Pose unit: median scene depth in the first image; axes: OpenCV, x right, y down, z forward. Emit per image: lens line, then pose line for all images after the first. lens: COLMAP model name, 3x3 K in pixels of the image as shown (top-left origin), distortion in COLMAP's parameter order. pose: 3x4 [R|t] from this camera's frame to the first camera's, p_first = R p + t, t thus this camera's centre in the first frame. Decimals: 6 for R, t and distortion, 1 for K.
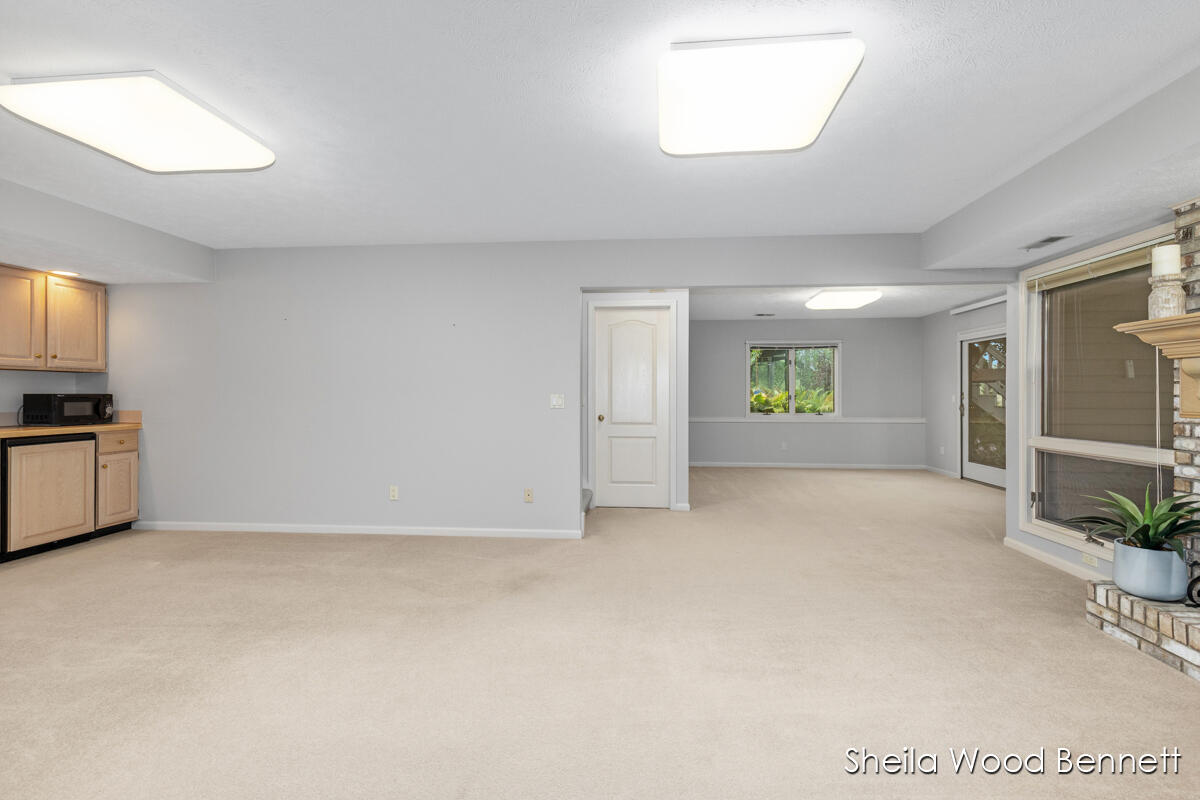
lens RADIAL K [[546.0, 0, 595.7], [0, 546.0, 393.9], [0, 0, 1]] dist [0.002006, -0.000282]
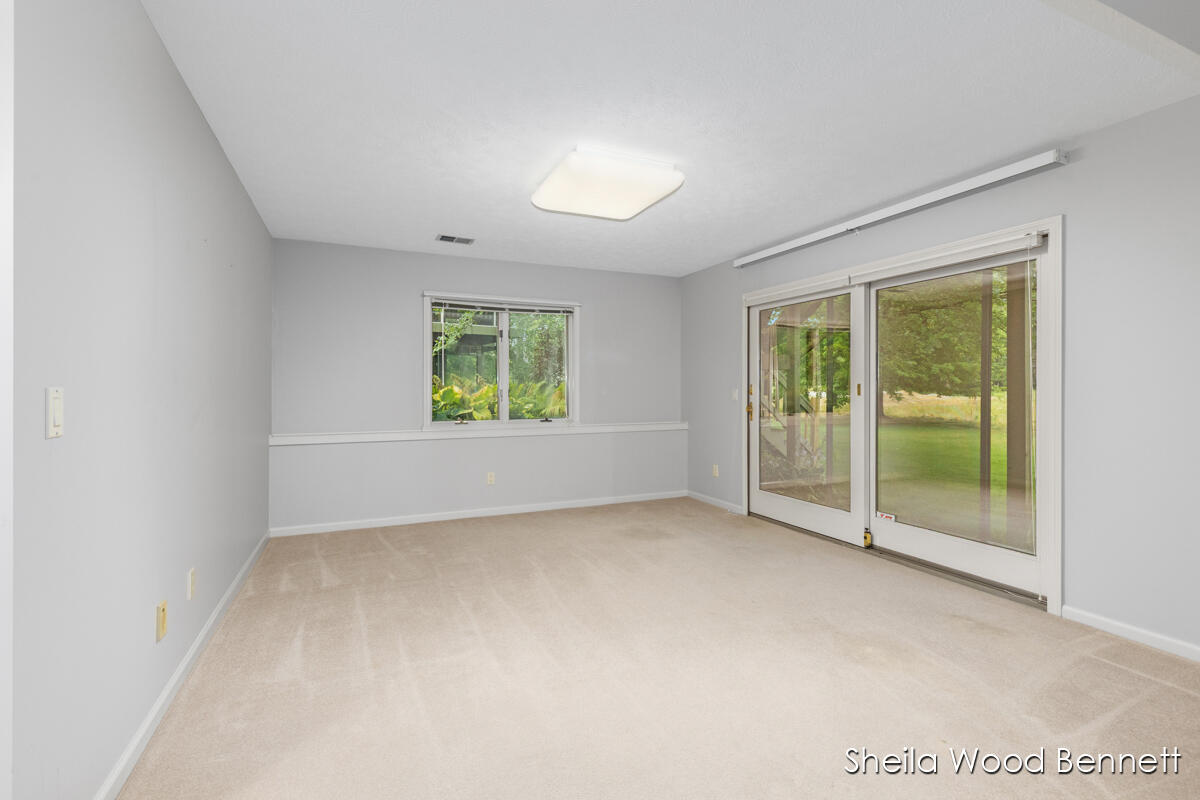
lens RADIAL K [[541.4, 0, 605.9], [0, 541.4, 390.5], [0, 0, 1]] dist [0.006306, 0.000011]
pose [[0.861904, 0.000452, 0.507071, 0.105650], [-0.000322, 1.000000, -0.000344, 0.002402], [-0.507071, 0.000133, 0.861904, 0.294146]]
